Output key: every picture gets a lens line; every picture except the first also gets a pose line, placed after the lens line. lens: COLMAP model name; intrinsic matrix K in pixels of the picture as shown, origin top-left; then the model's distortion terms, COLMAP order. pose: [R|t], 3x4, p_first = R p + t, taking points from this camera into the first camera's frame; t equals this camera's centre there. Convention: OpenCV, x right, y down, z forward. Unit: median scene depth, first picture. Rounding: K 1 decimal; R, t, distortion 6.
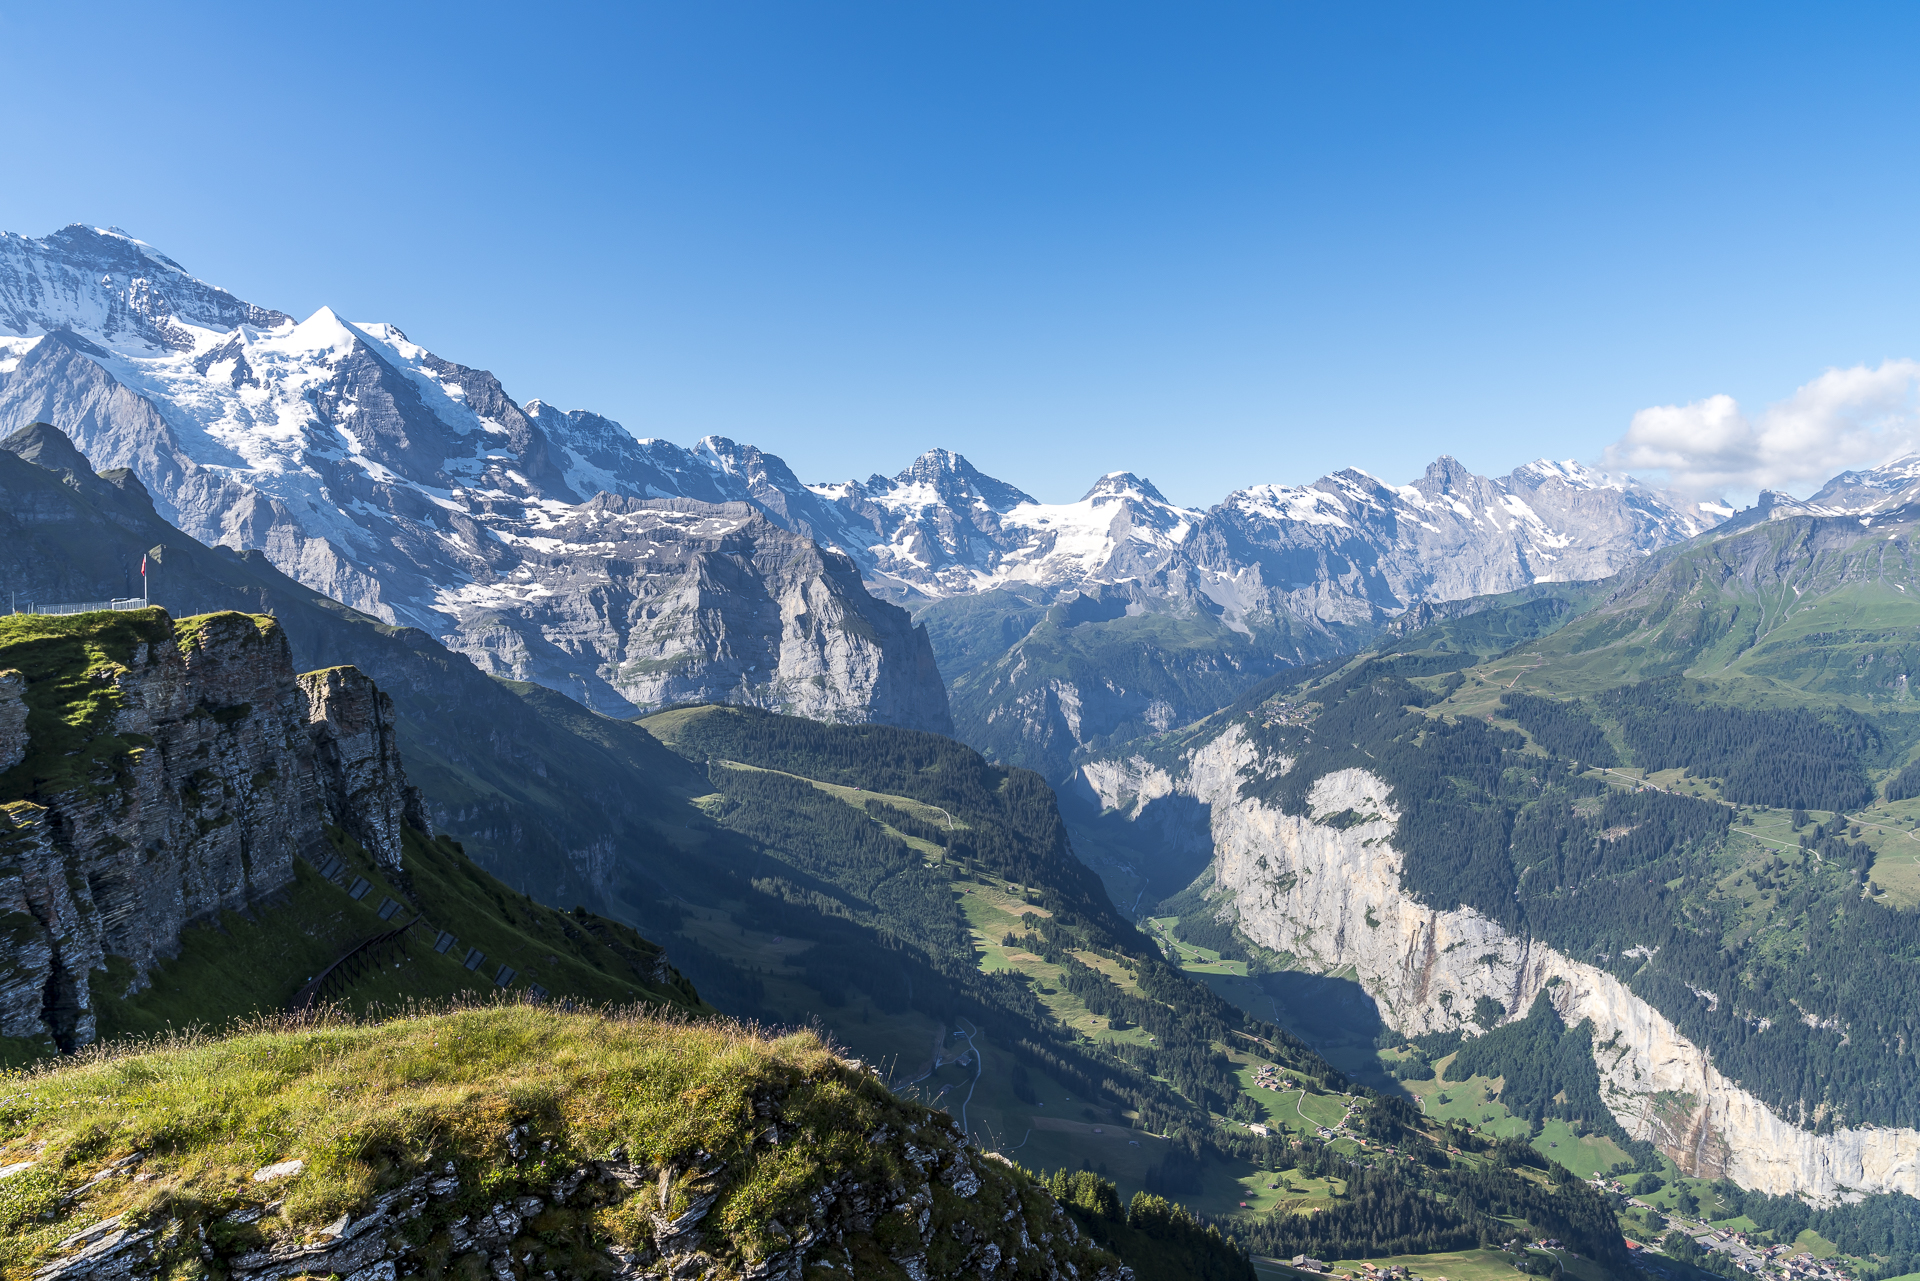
lens RADIAL K [[1415.4, 0, 973.2], [0, 1415.4, 642.1], [0, 0, 1]] dist [-0.039775, 0.027635]
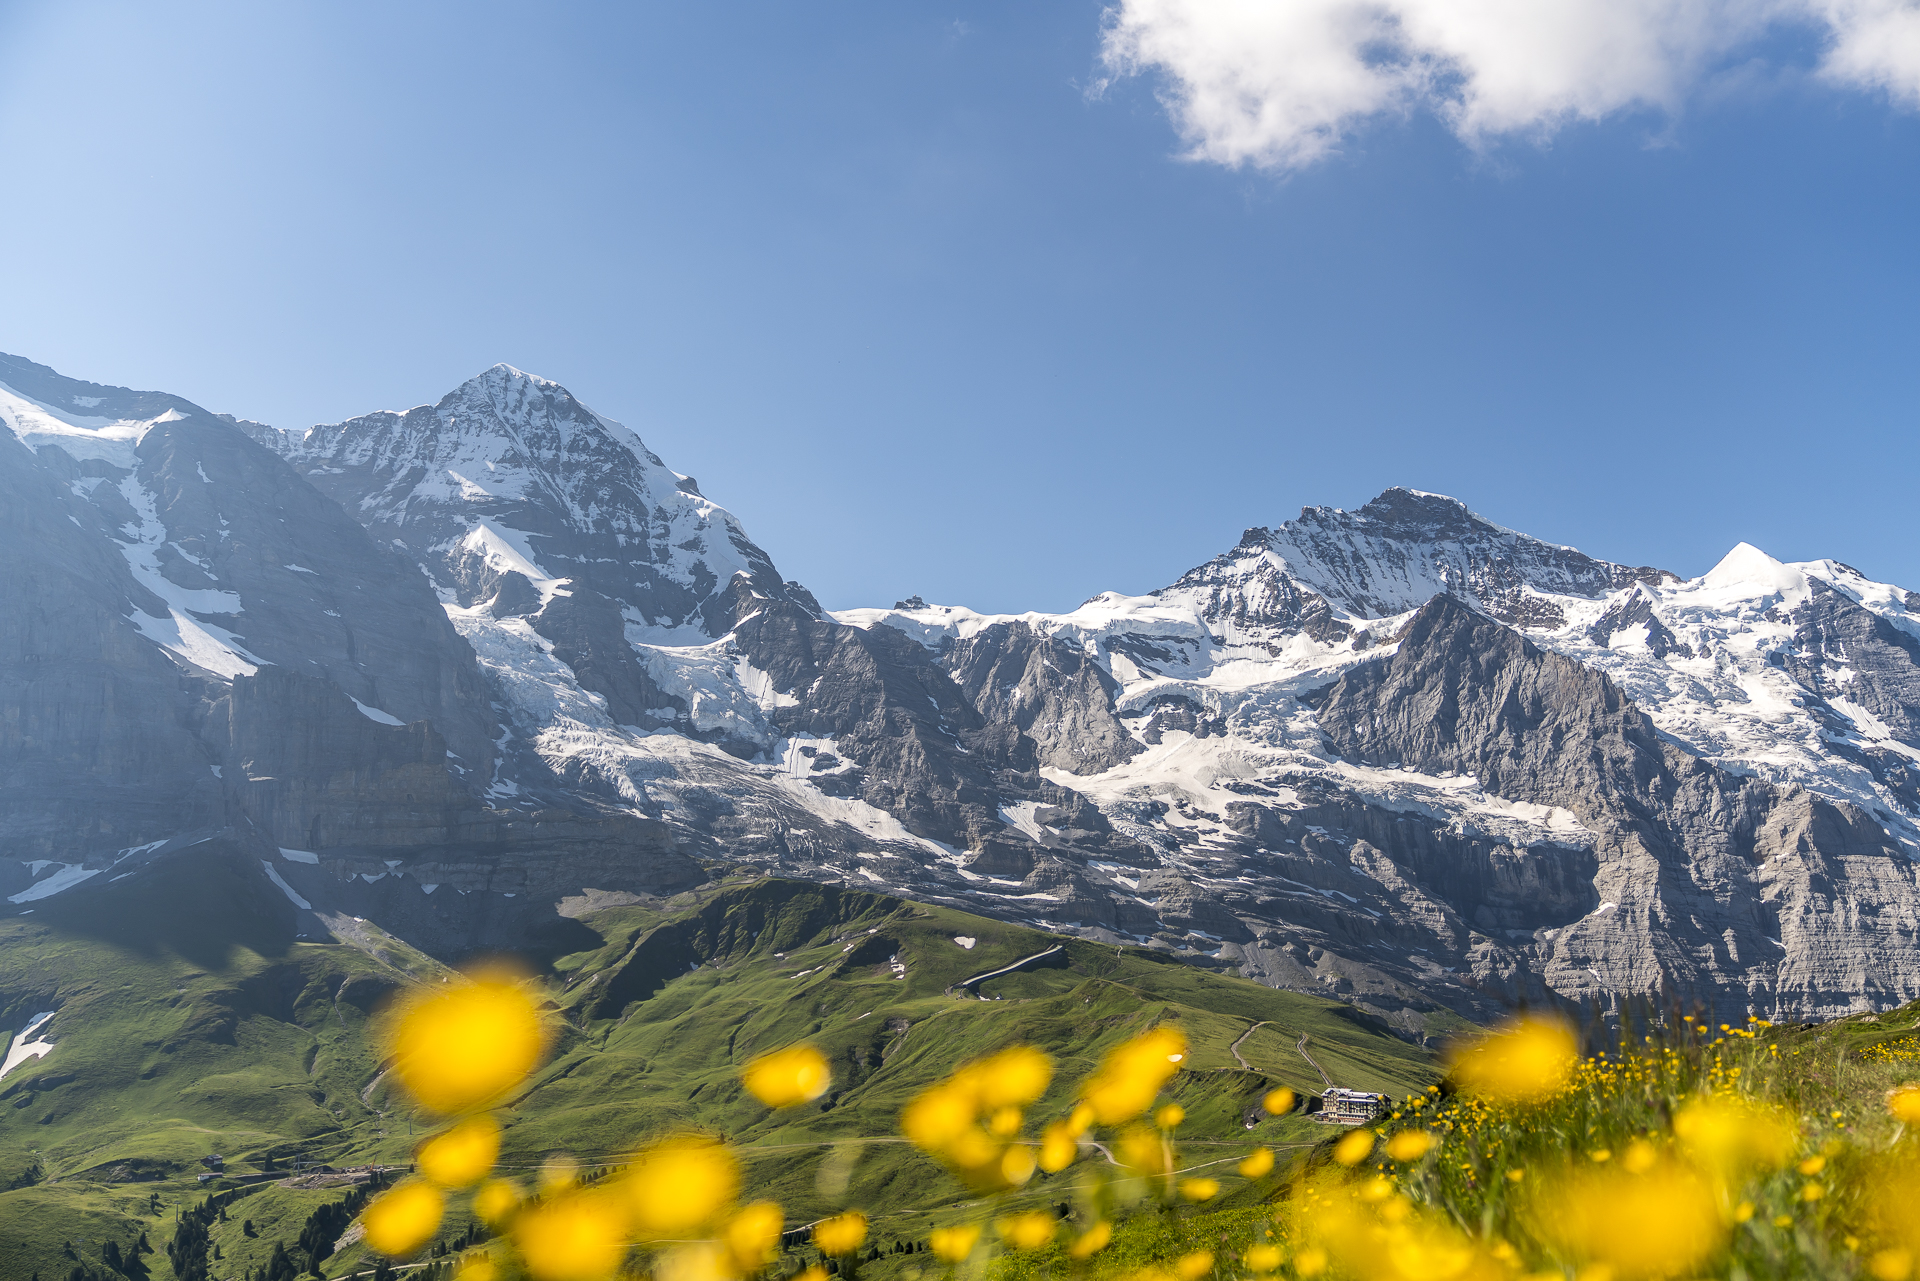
lens RADIAL K [[1669.1, 0, 942.7], [0, 1669.1, 647.6], [0, 0, 1]] dist [-0.022422, 0.031690]
pose [[0.787266, -0.124347, -0.603946, -0.319821], [-0.028016, 0.971230, -0.236488, 0.012249], [0.615977, 0.203099, 0.761133, 0.179439]]
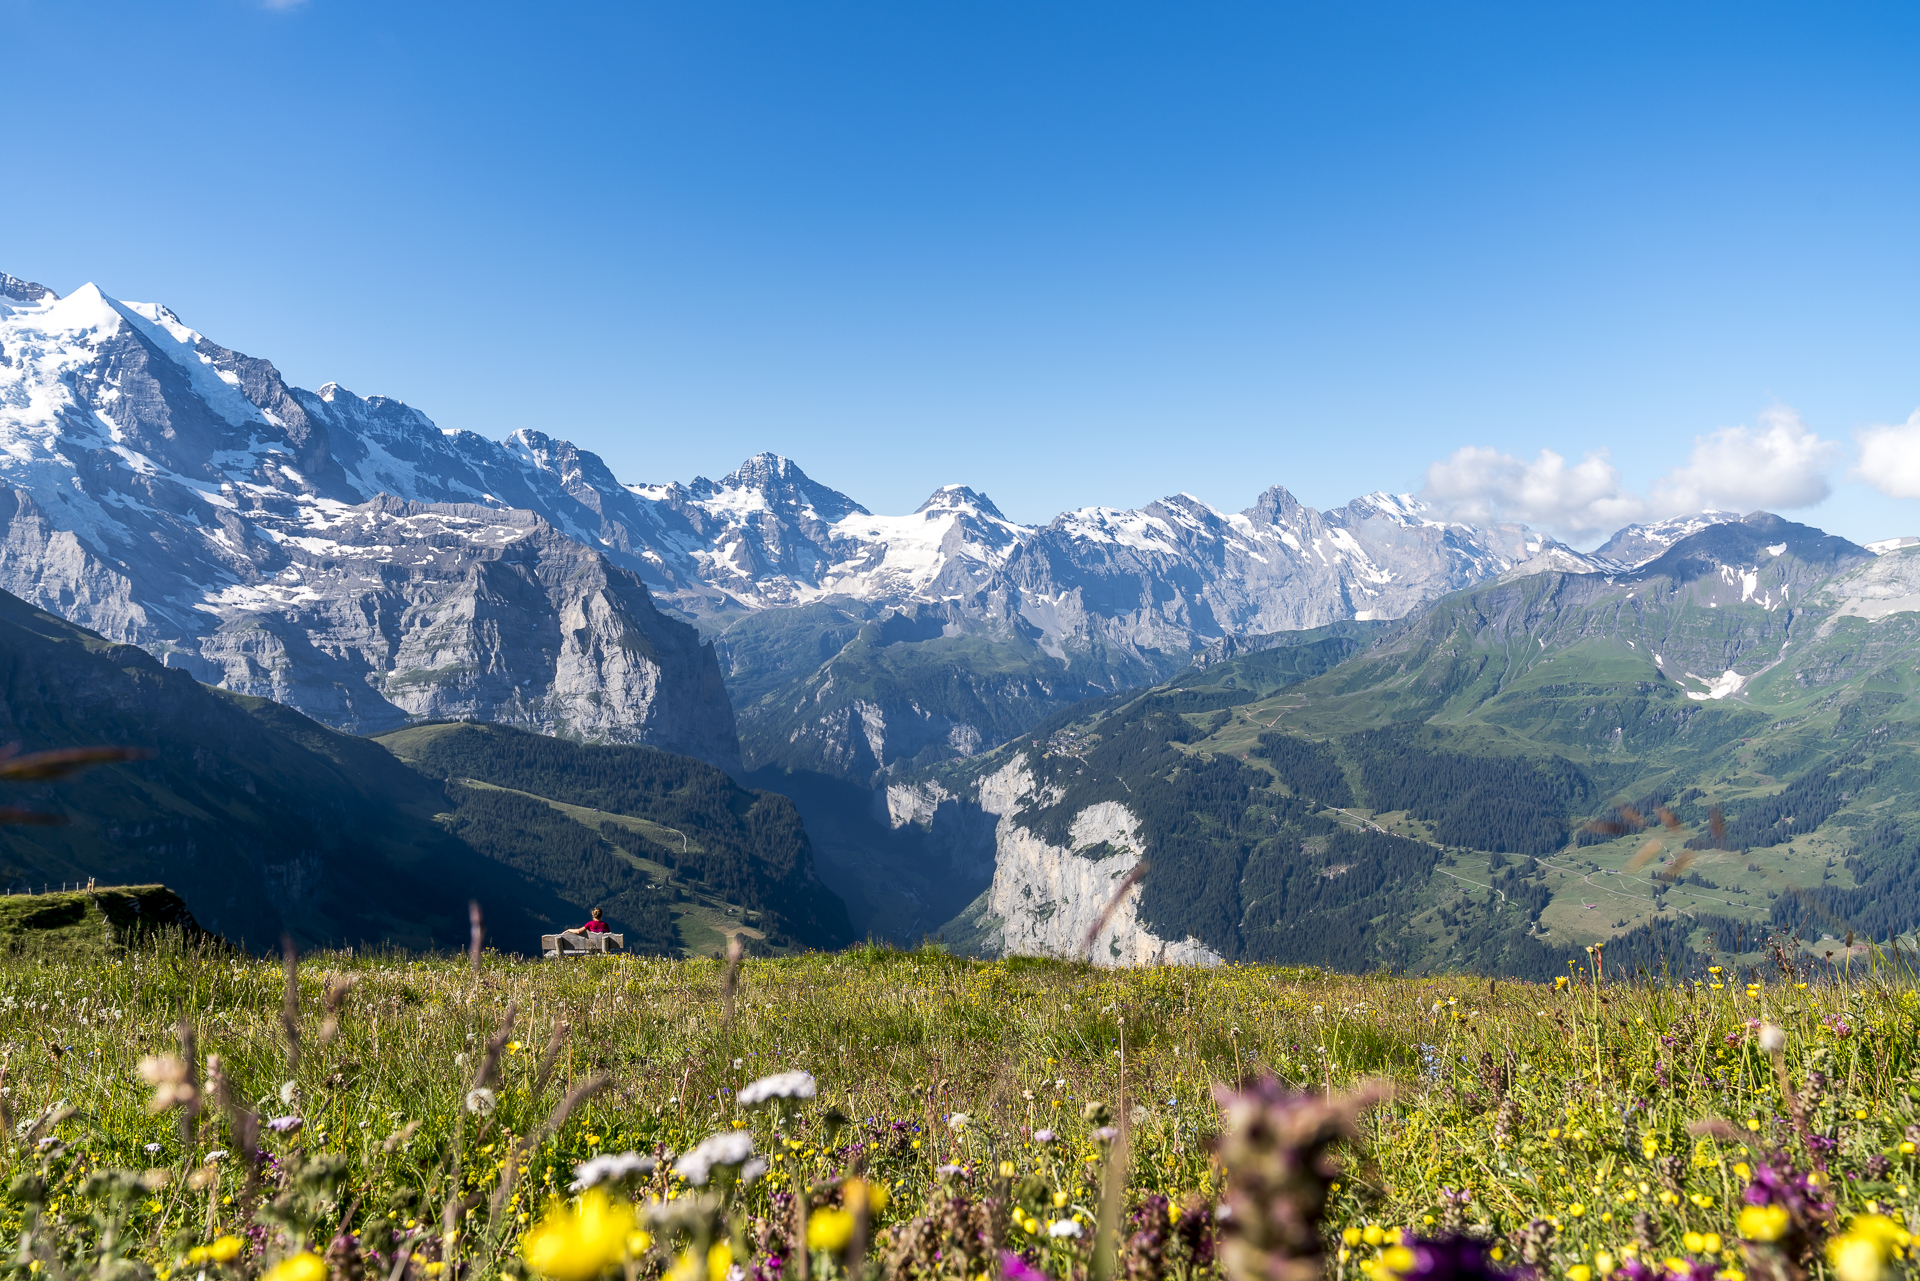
lens RADIAL K [[1499.2, 0, 969.6], [0, 1499.2, 643.2], [0, 0, 1]] dist [-0.034301, 0.023332]
pose [[0.994634, 0.036210, 0.096914, 0.044762], [-0.035574, 0.999333, -0.008277, -0.010077], [-0.097149, 0.004785, 0.995258, -0.058971]]
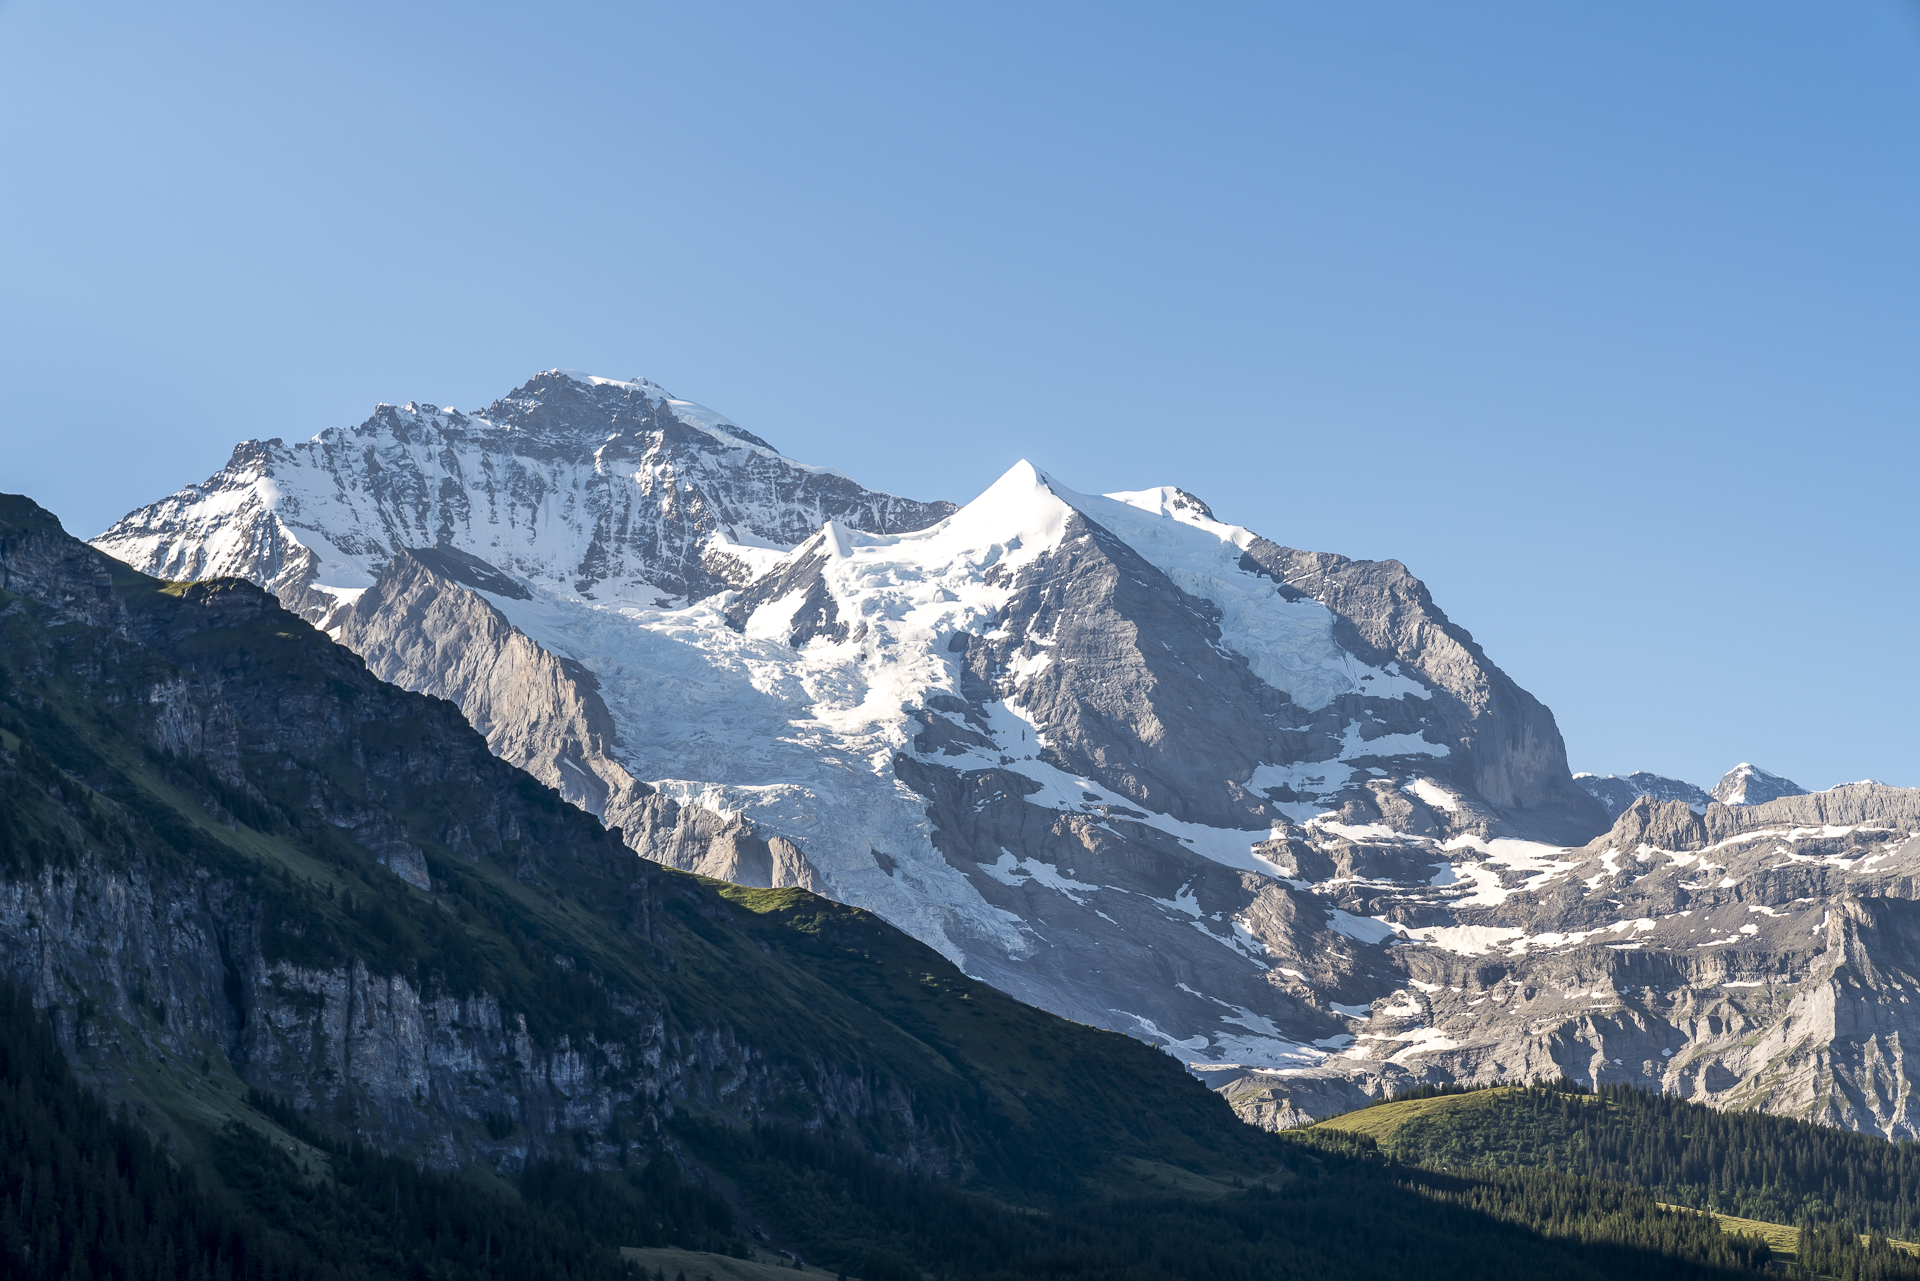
lens RADIAL K [[3718.1, 0, 950.0], [0, 3718.1, 640.8], [0, 0, 1]] dist [0.019504, 0.000000]
pose [[0.828541, -0.143276, -0.541287, 0.123054], [-0.001440, 0.966159, -0.257942, 0.108709], [0.559926, 0.214495, 0.800297, 0.129467]]
